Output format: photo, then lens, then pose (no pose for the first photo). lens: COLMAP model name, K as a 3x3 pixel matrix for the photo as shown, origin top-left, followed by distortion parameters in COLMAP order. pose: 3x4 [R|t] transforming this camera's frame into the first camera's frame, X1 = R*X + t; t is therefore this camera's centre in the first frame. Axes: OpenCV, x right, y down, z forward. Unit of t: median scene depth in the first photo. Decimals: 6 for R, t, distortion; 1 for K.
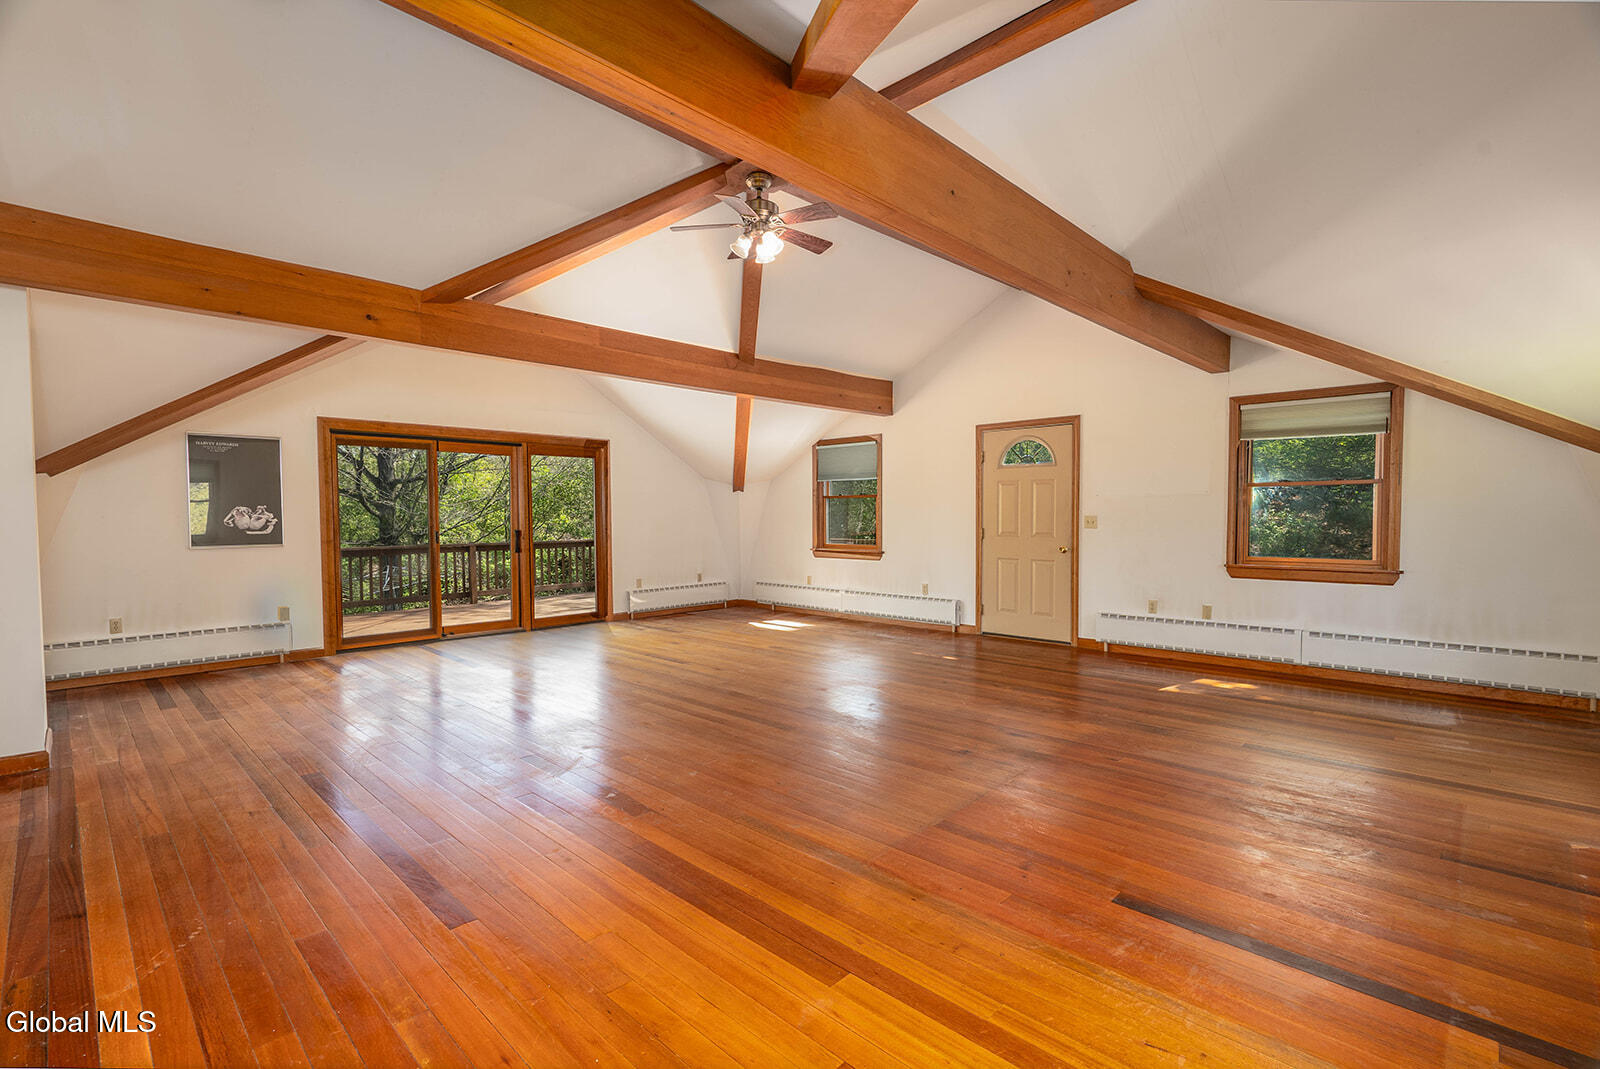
lens RADIAL K [[734.4, 0, 800.0], [0, 734.4, 534.5], [0, 0, 1]] dist [-0.013892, 0.000458]
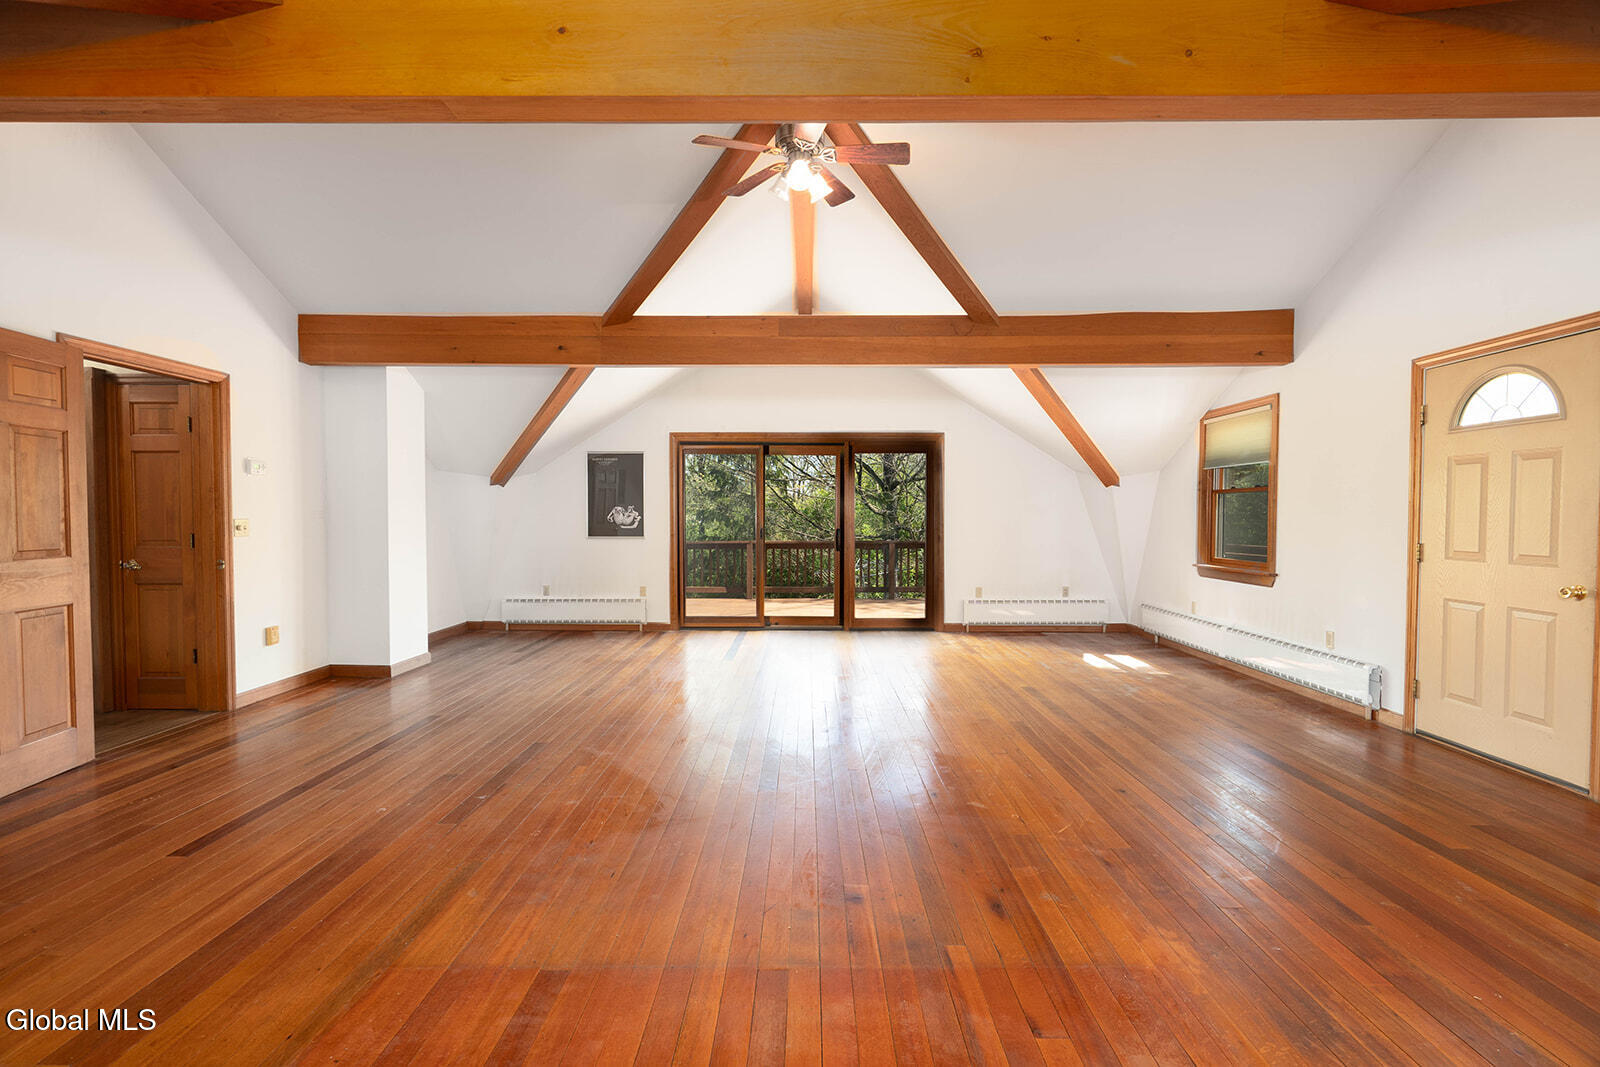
lens RADIAL K [[734.4, 0, 800.0], [0, 734.4, 533.5], [0, 0, 1]] dist [-0.013892, 0.000458]
pose [[0.683623, 0.024853, -0.729412, 0.326164], [-0.024329, 0.999641, 0.011258, -0.010498], [0.729430, 0.010050, 0.683982, 0.275000]]
